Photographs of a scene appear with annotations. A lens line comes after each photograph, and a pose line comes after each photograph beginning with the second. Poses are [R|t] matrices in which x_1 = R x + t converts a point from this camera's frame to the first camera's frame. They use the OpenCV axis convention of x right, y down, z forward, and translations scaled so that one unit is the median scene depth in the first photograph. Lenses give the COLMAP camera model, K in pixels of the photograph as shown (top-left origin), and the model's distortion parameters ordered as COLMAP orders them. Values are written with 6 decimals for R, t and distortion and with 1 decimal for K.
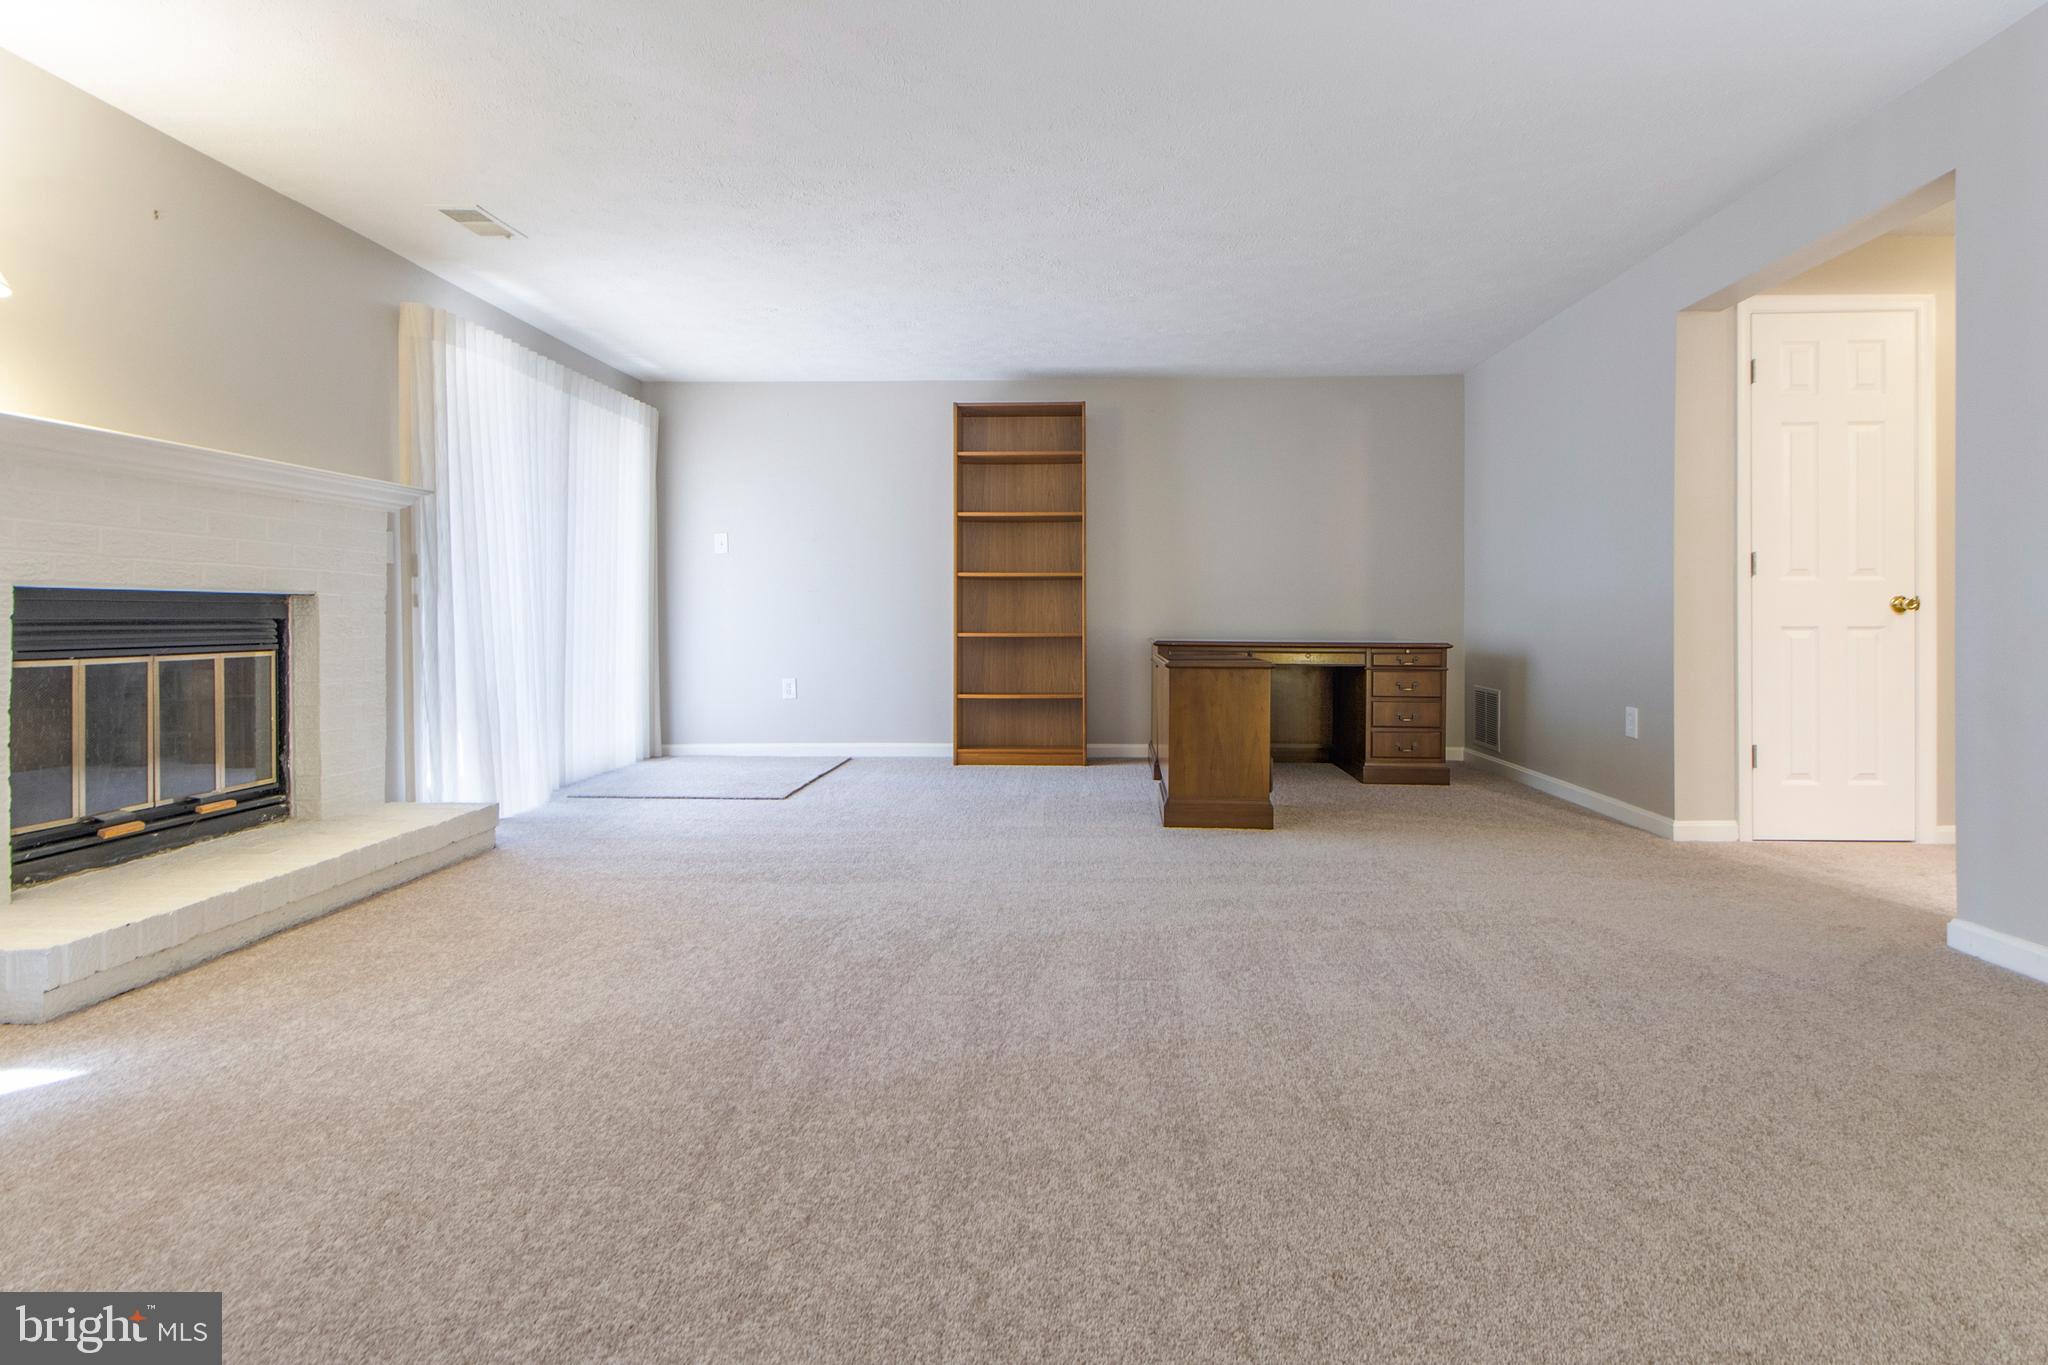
lens RADIAL K [[971.6, 0, 1047.4], [0, 971.6, 633.8], [0, 0, 1]] dist [0.015723, -0.017589]
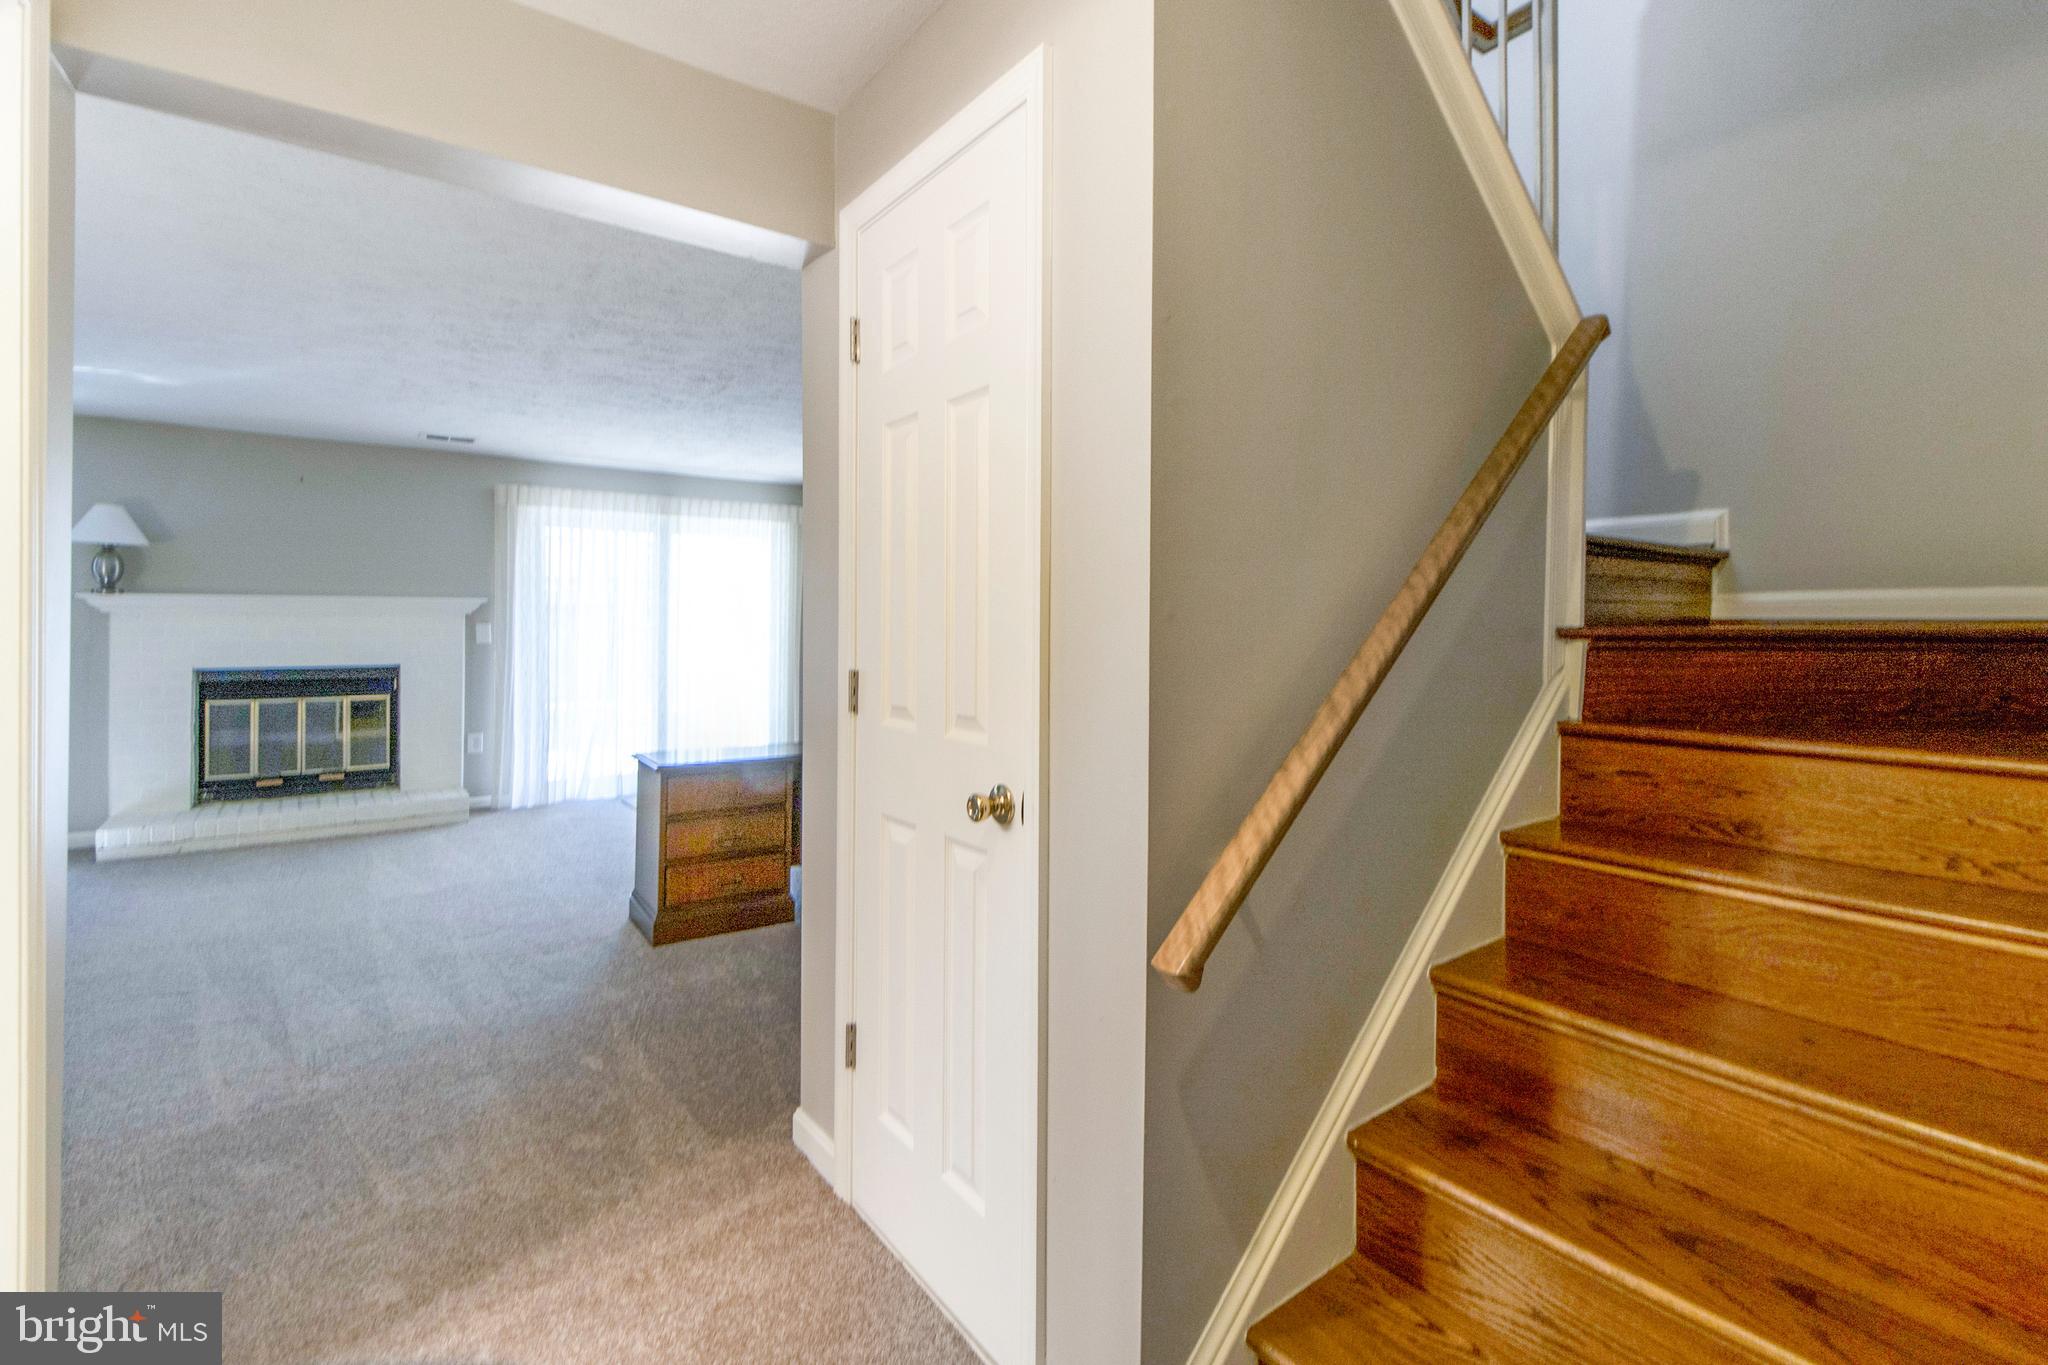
lens RADIAL K [[934.5, 0, 1032.5], [0, 934.5, 623.0], [0, 0, 1]] dist [0.026837, 0.000224]
pose [[0.616273, 0.002315, -0.787529, 1.368728], [-0.015317, 0.999842, -0.009047, -0.122315], [0.787384, 0.017638, 0.616211, 0.853517]]
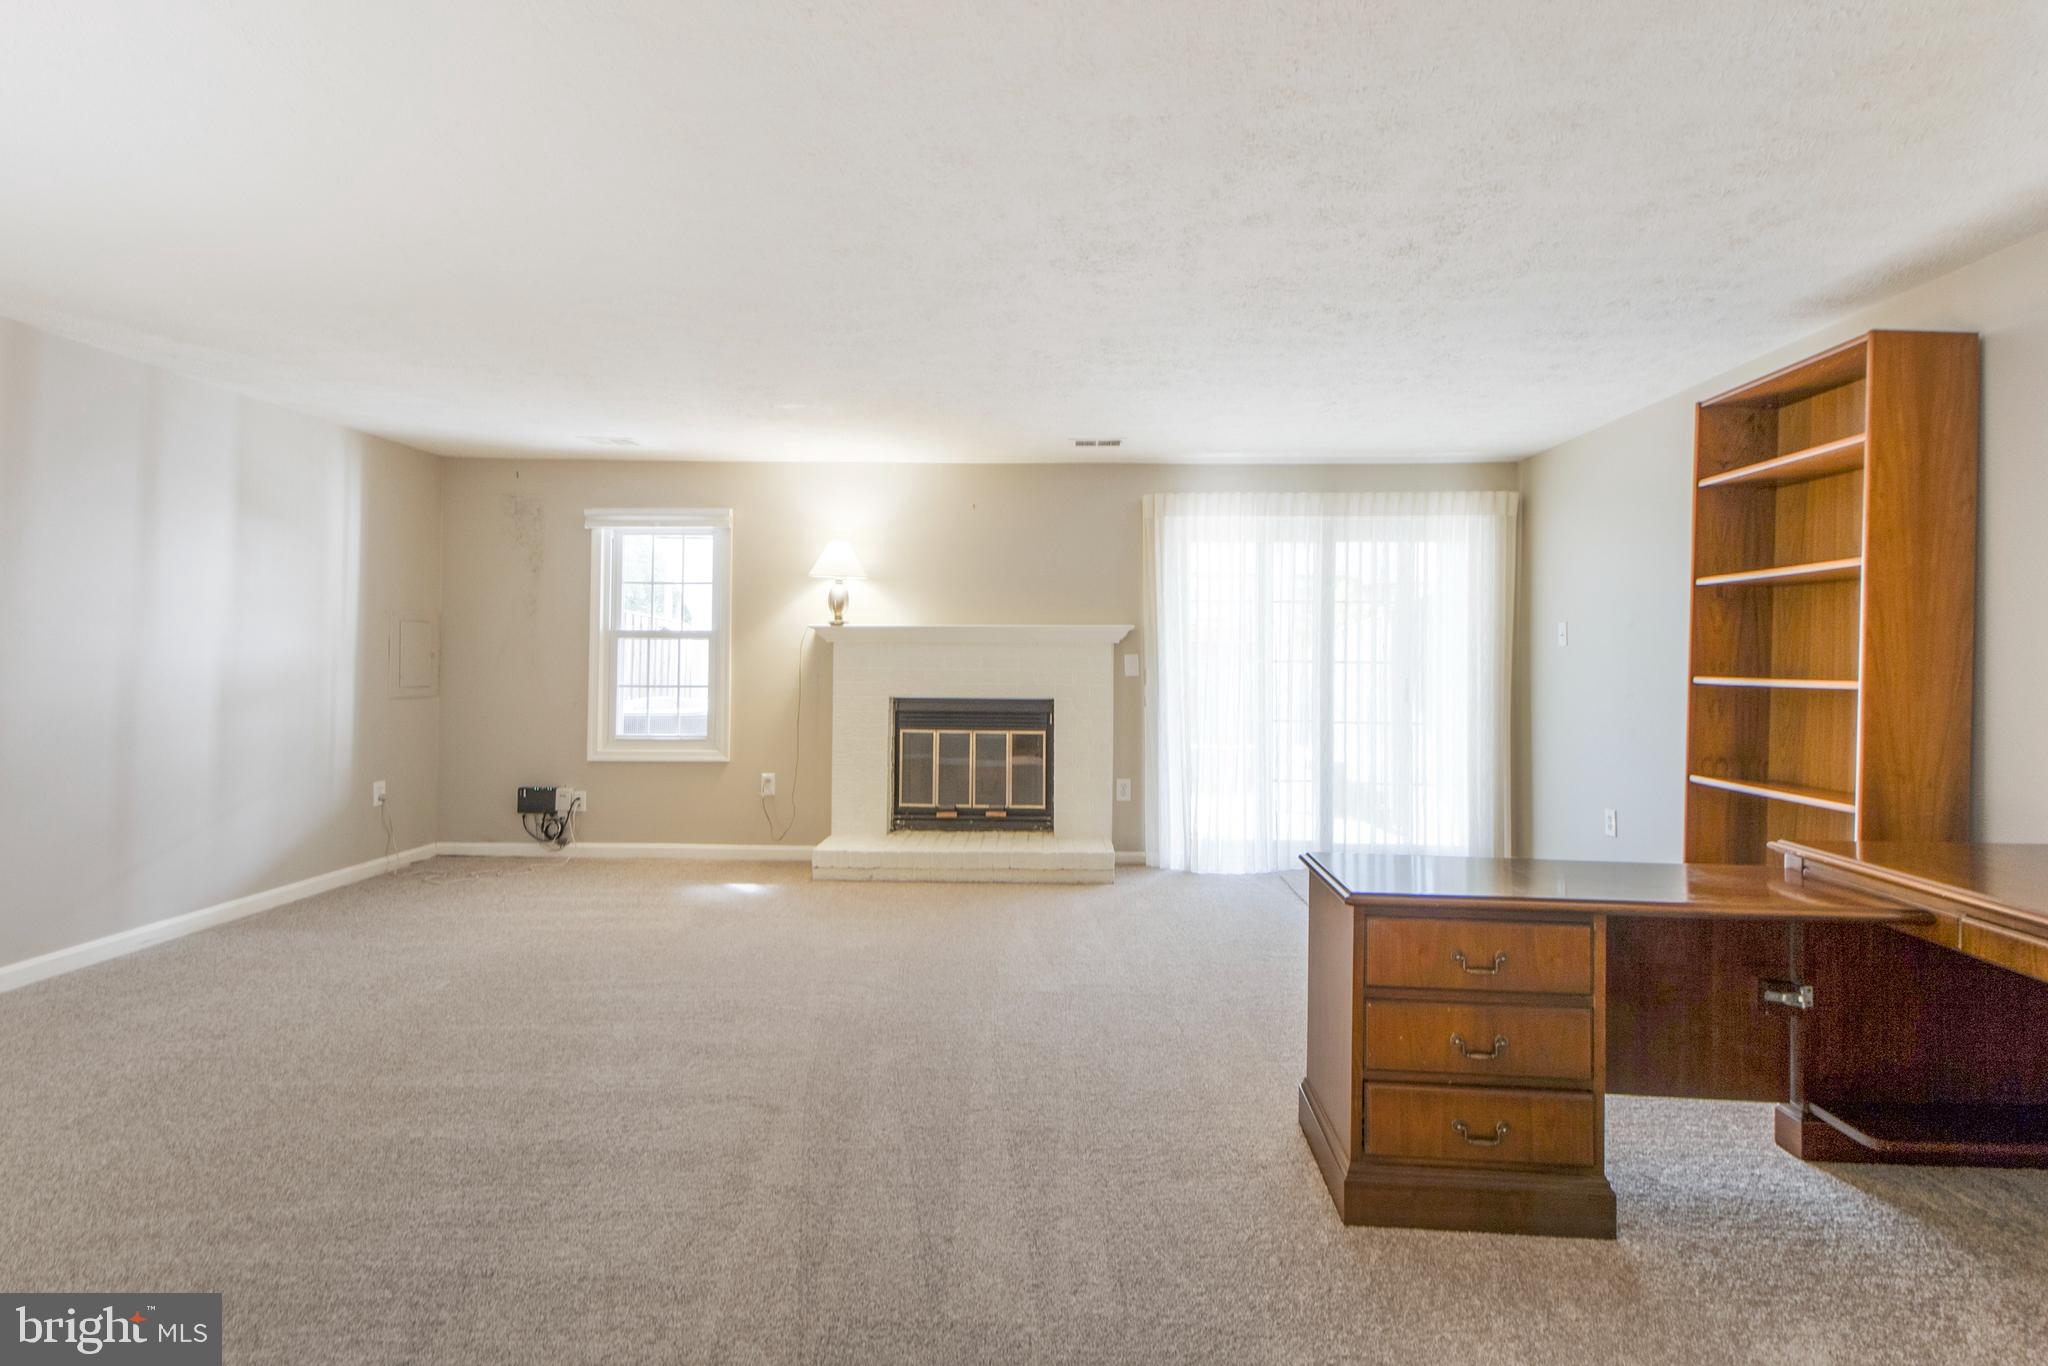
lens RADIAL K [[971.6, 0, 1047.4], [0, 971.6, 634.3], [0, 0, 1]] dist [0.015723, -0.017589]
pose [[0.023947, -0.025942, -0.999377, 0.917254], [-0.023329, 0.999377, -0.026501, -0.107628], [0.999441, 0.023949, 0.023327, 0.961059]]
